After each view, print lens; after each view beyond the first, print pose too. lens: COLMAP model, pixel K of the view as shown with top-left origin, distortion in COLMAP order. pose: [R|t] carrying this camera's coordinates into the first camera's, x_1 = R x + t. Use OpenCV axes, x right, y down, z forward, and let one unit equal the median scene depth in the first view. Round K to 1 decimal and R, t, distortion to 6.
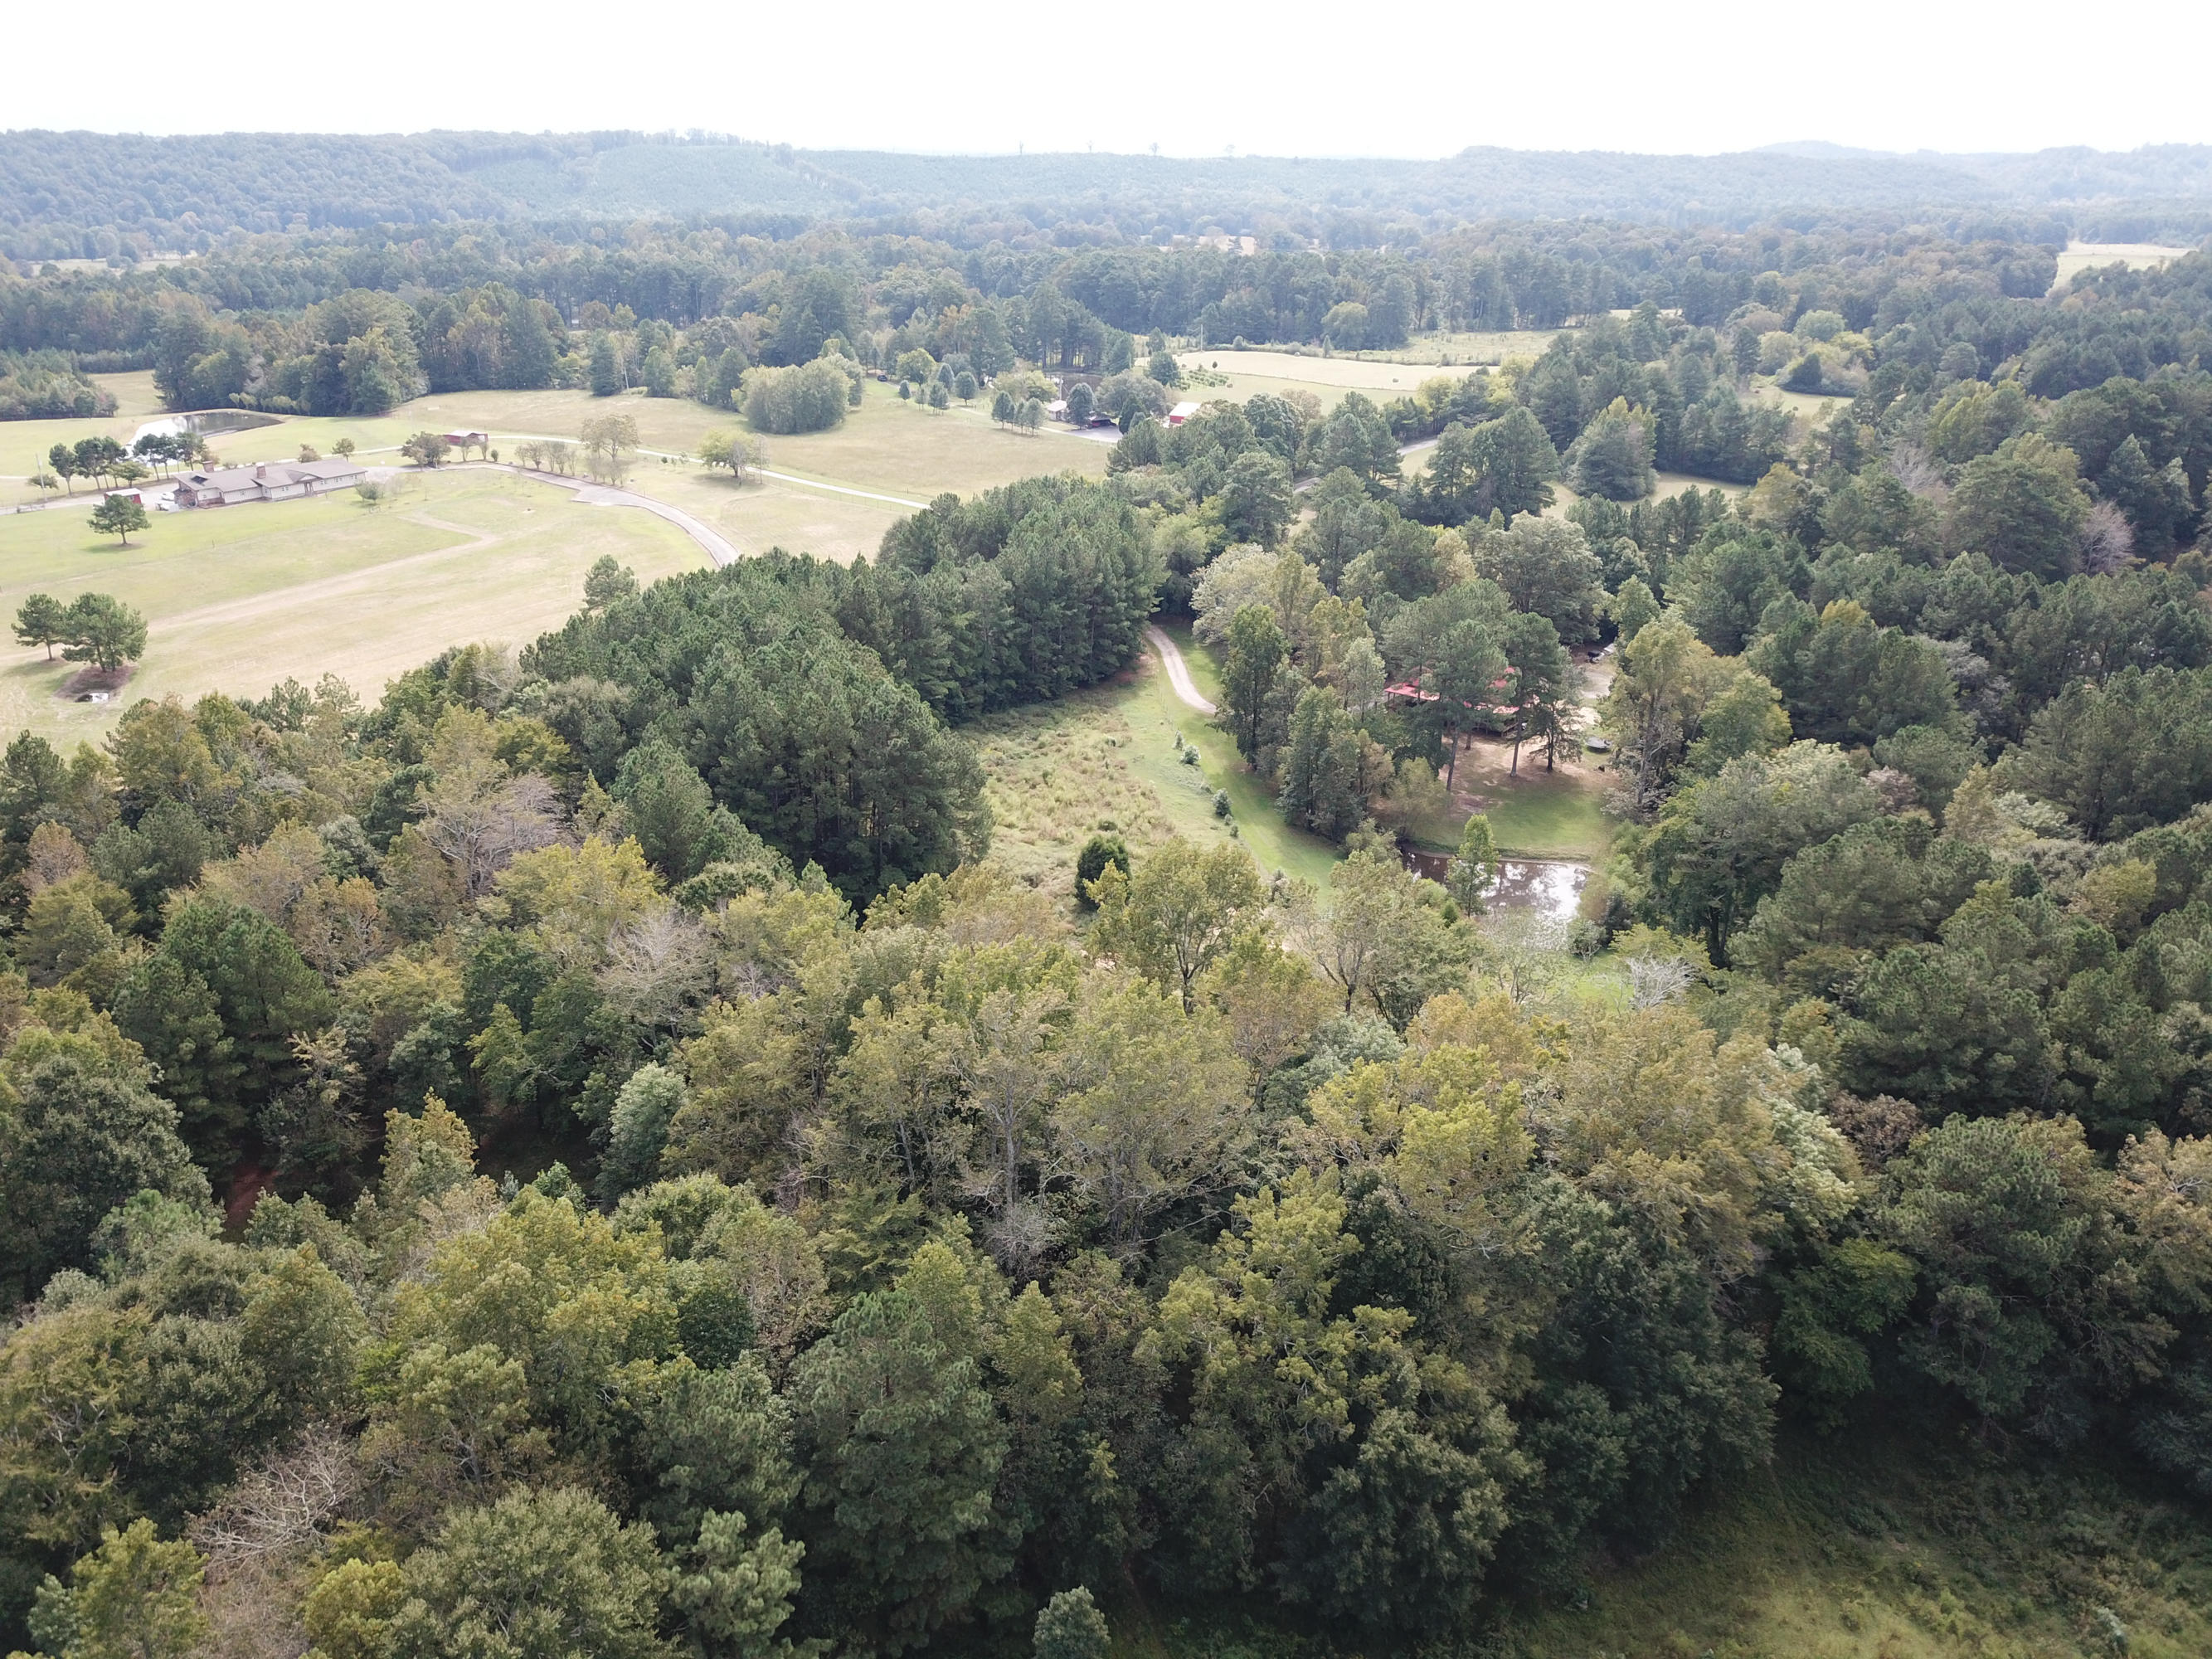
lens RADIAL K [[1677.5, 0, 1085.8], [0, 1677.5, 791.3], [0, 0, 1]] dist [0.015798, -0.002498]
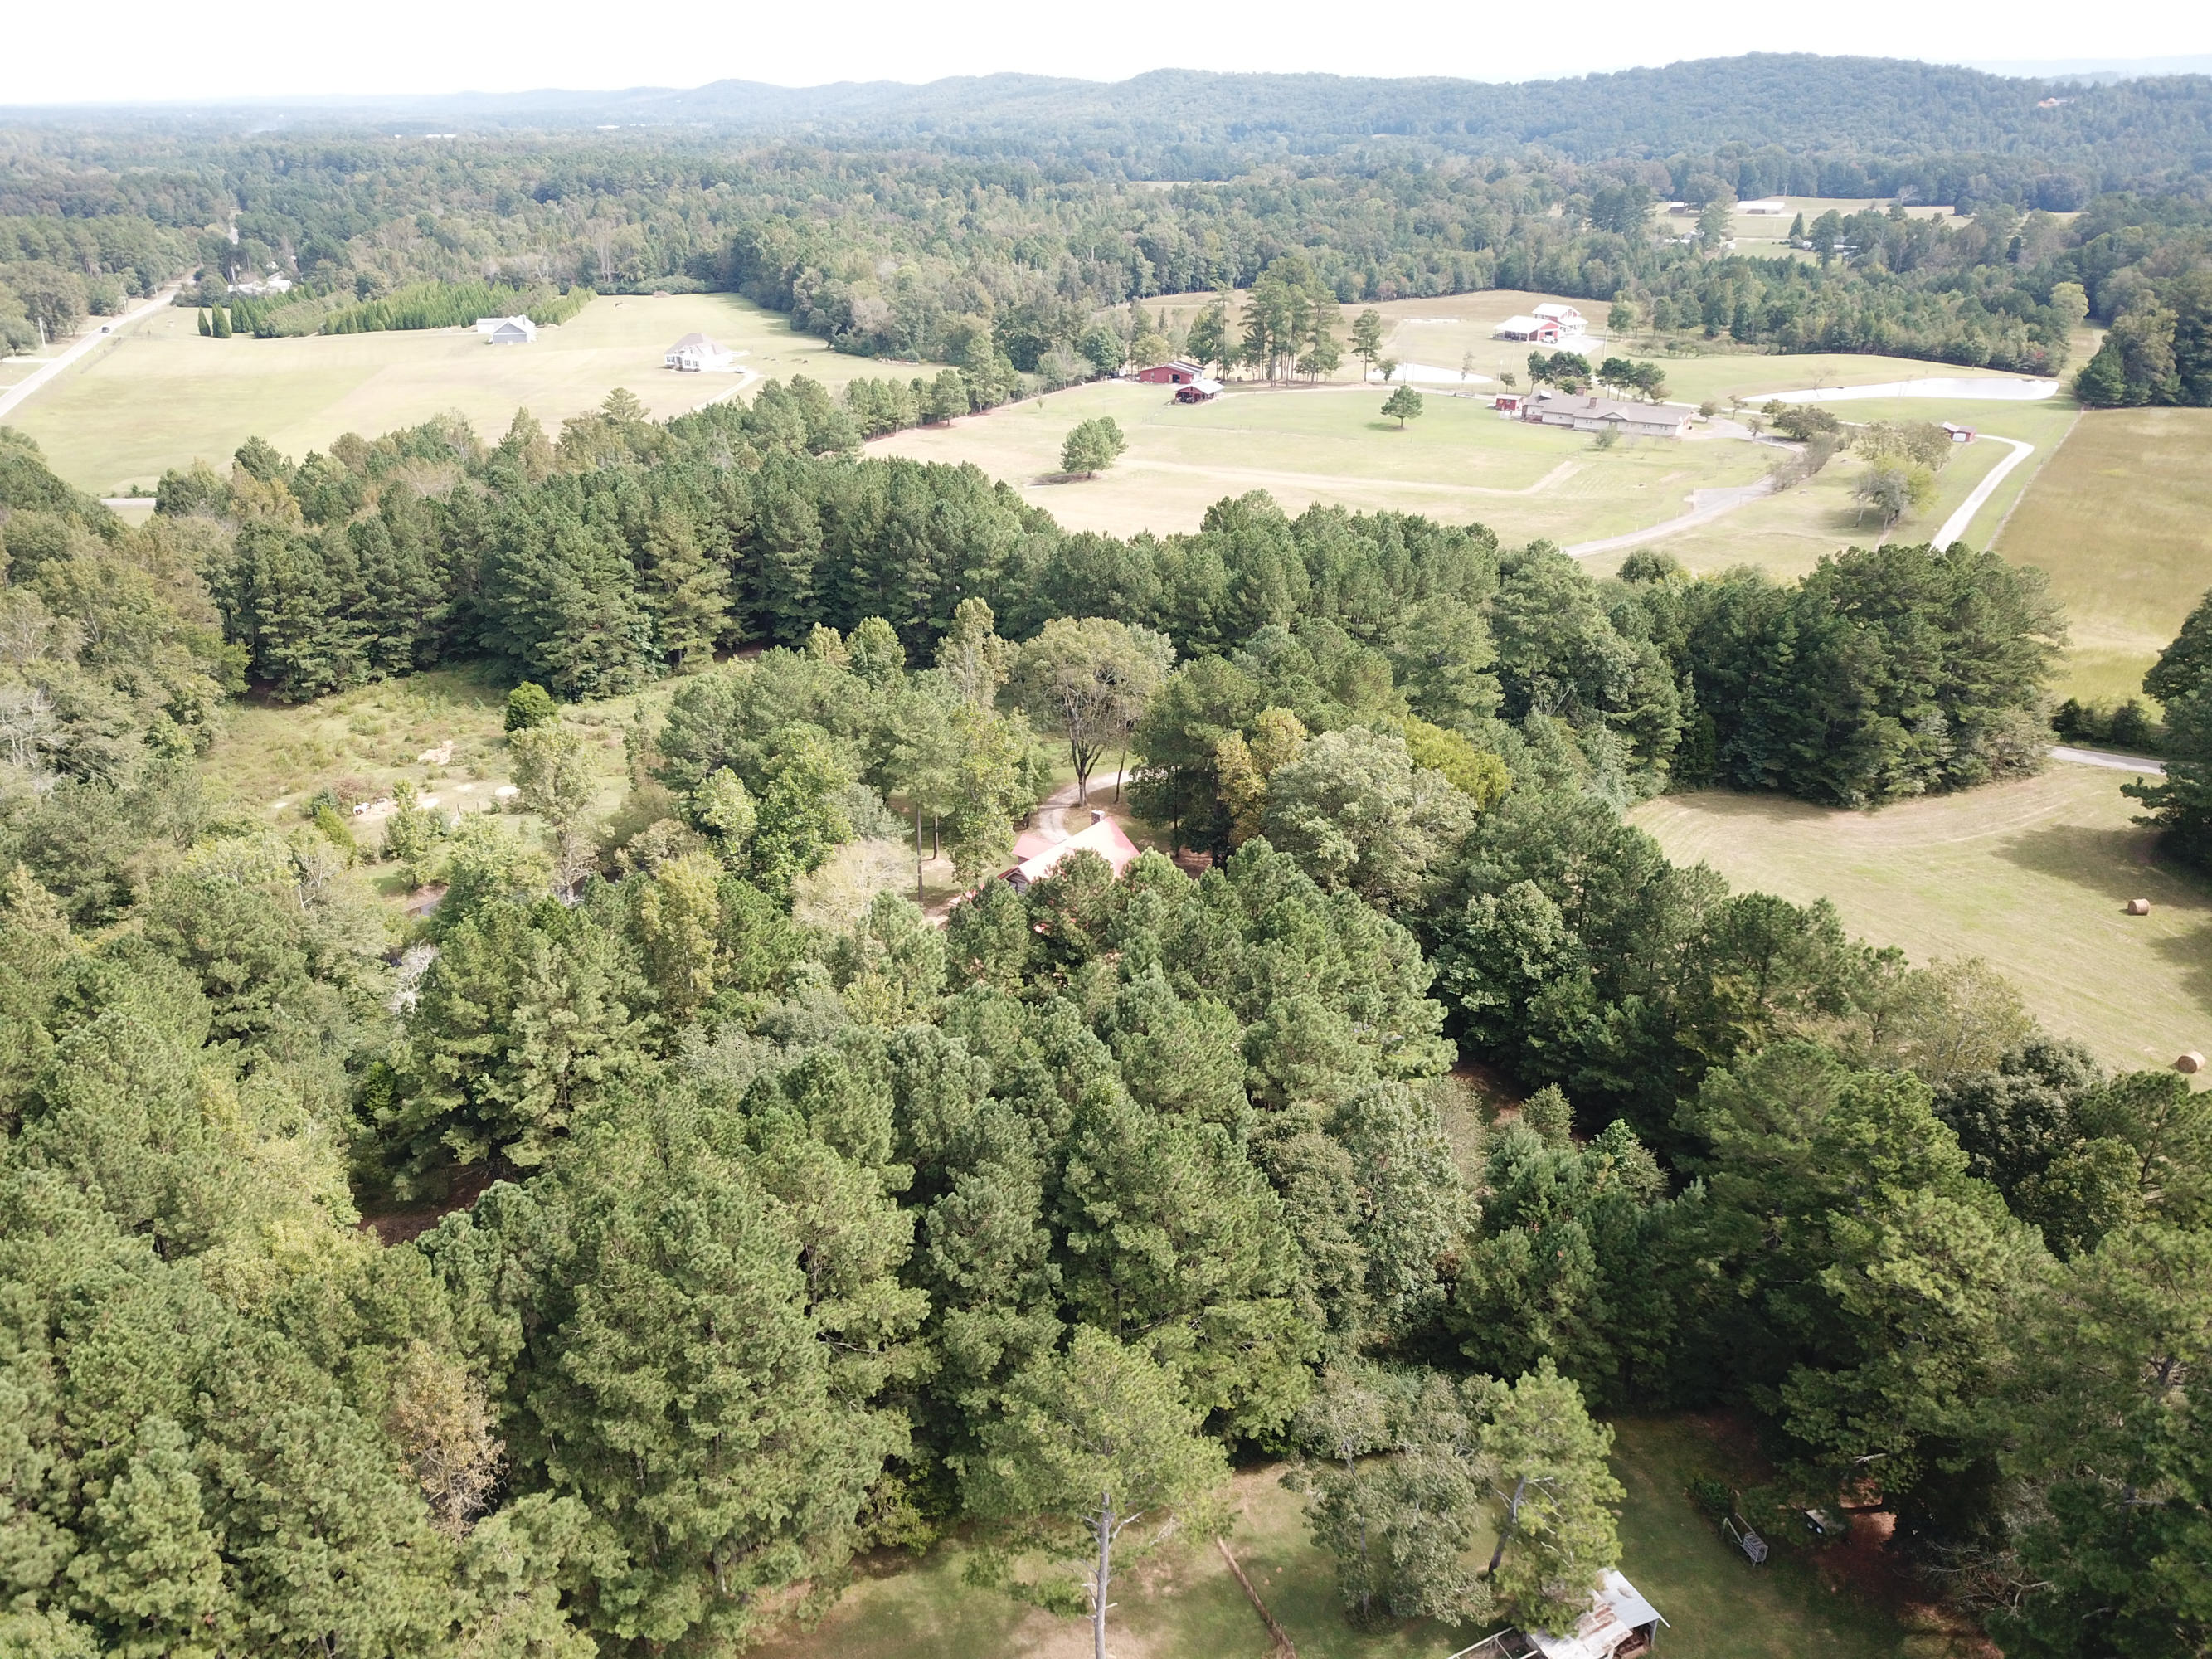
lens RADIAL K [[1677.5, 0, 1101.4], [0, 1677.5, 821.4], [0, 0, 1]] dist [0.015798, -0.002498]
pose [[0.049116, 0.392900, -0.918269, 0.350205], [-0.353484, 0.866713, 0.351933, -0.136560], [0.934150, 0.307308, 0.181454, 0.363374]]
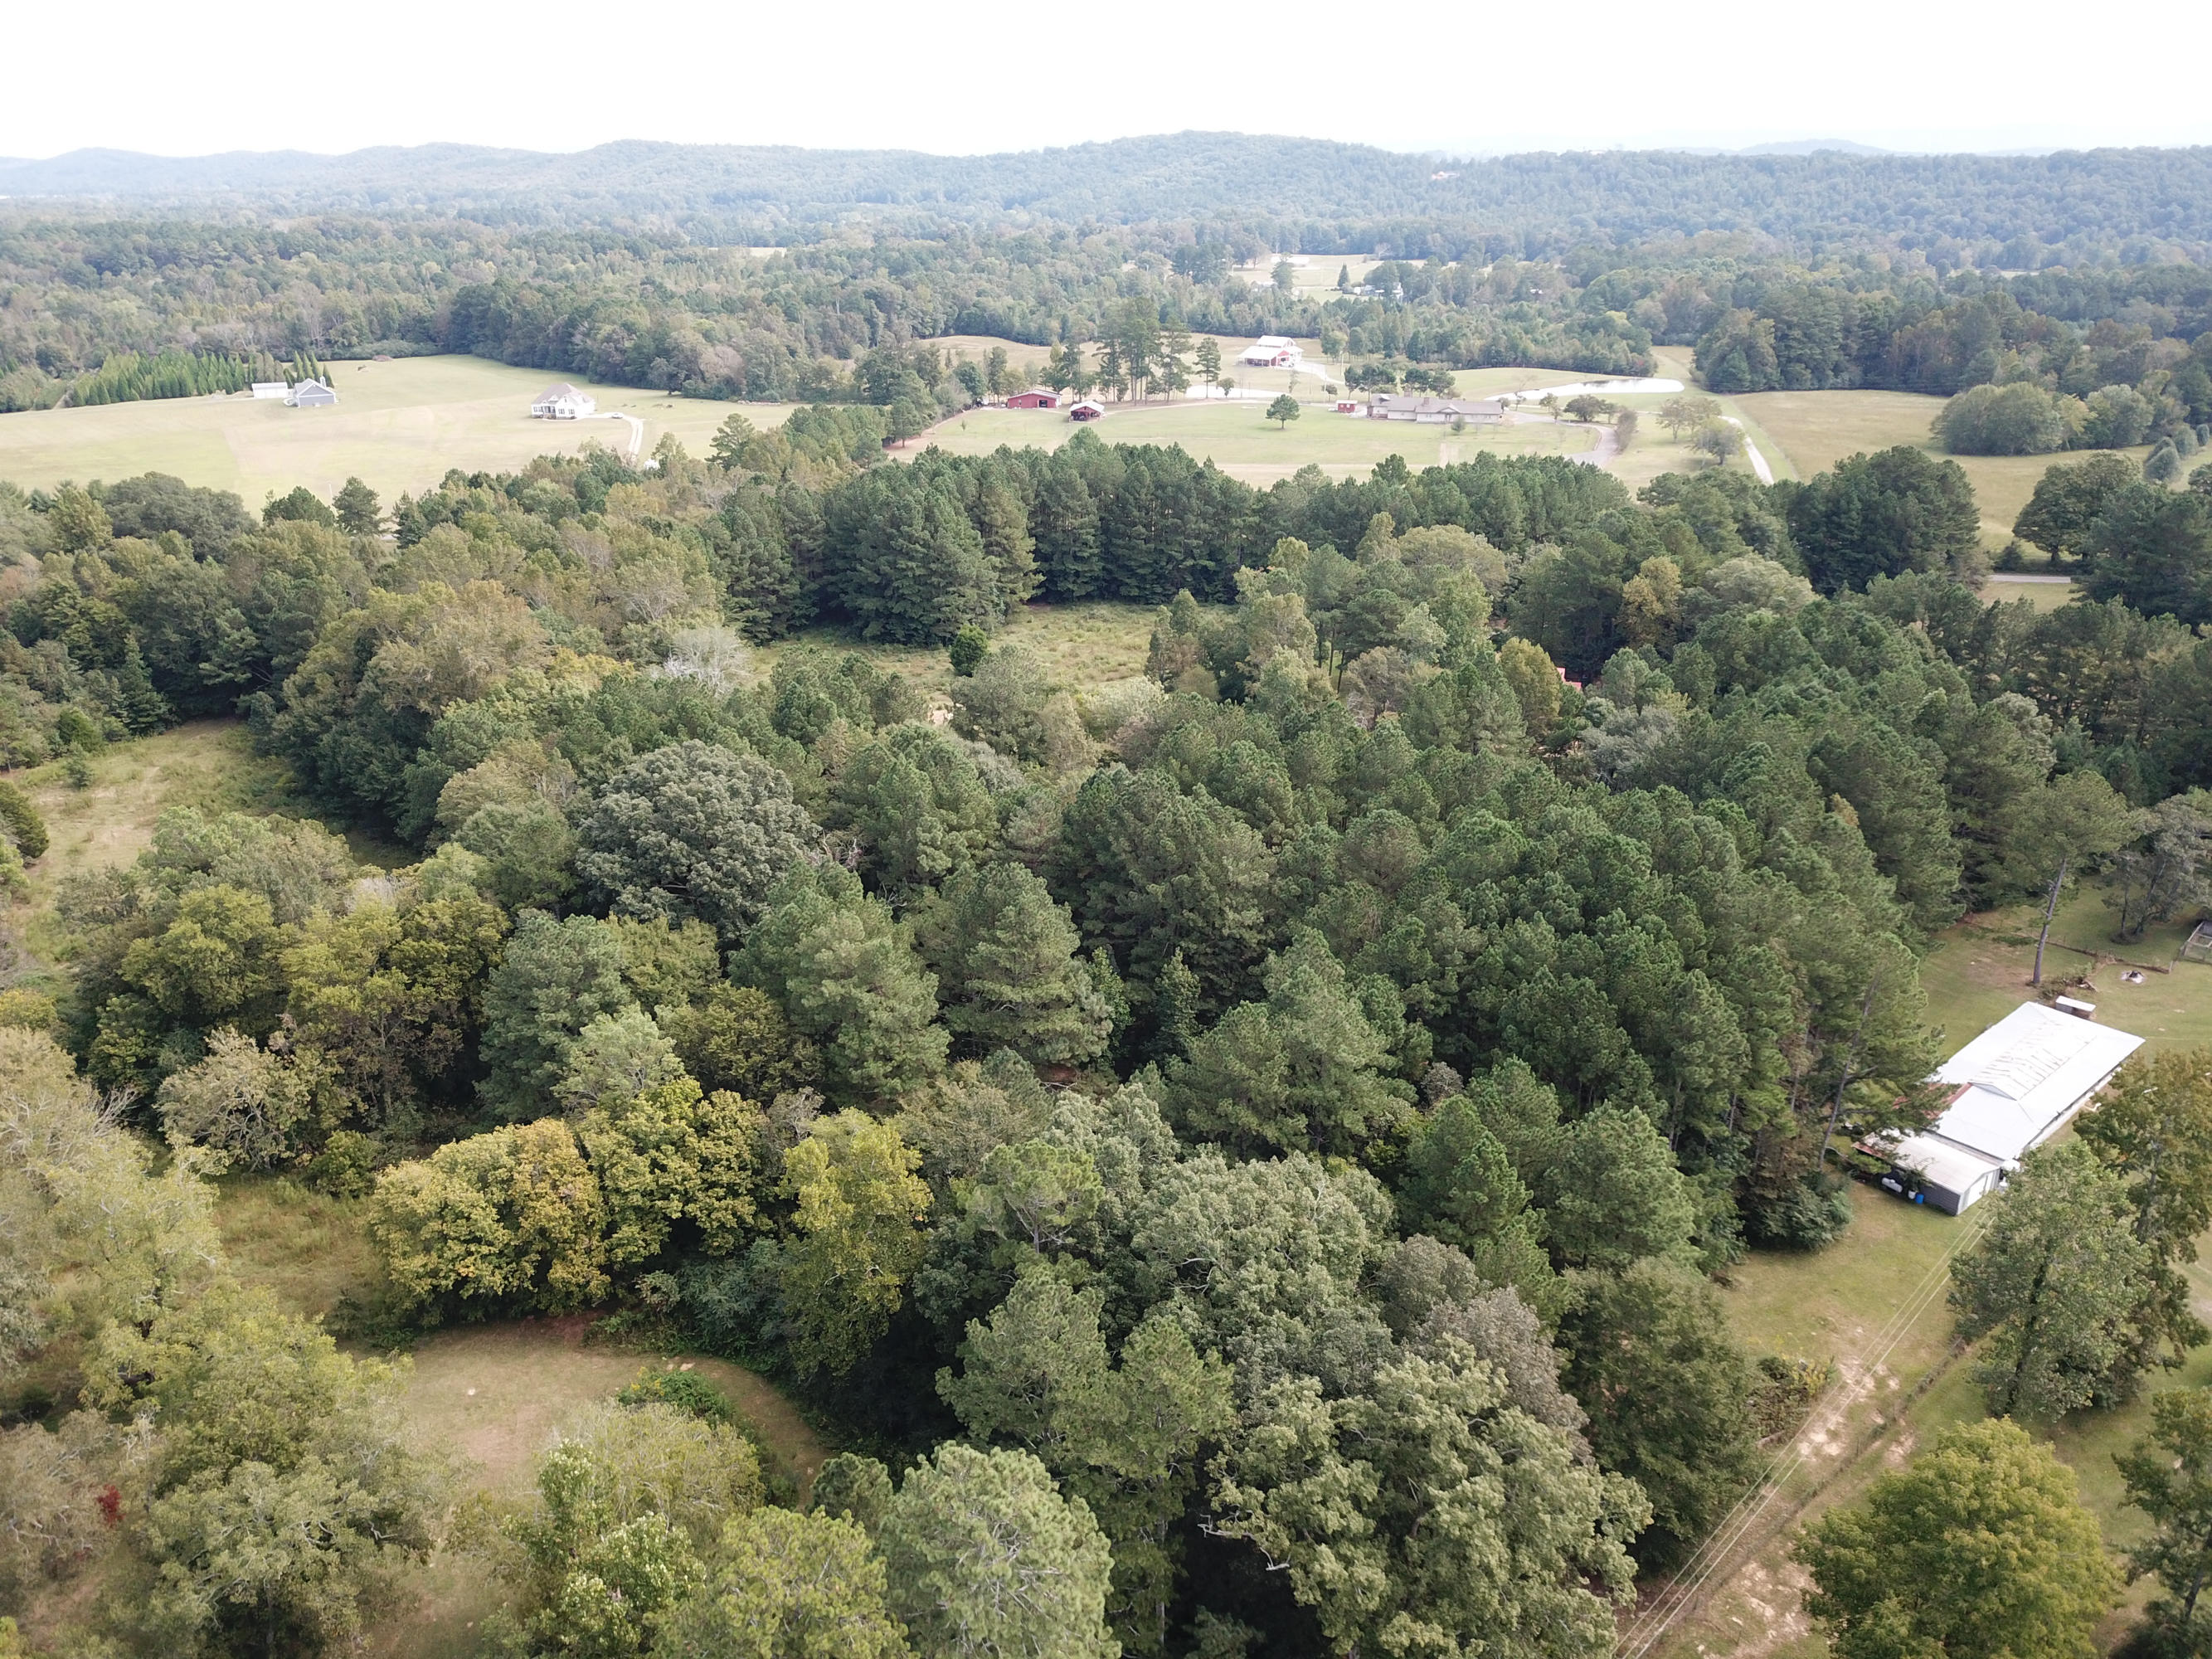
lens RADIAL K [[1677.5, 0, 1102.4], [0, 1677.5, 817.7], [0, 0, 1]] dist [0.015798, -0.002498]
pose [[0.369719, 0.332316, -0.867683, 0.419037], [-0.329086, 0.920152, 0.212187, -0.050624], [0.868913, 0.207093, 0.449558, 0.146265]]
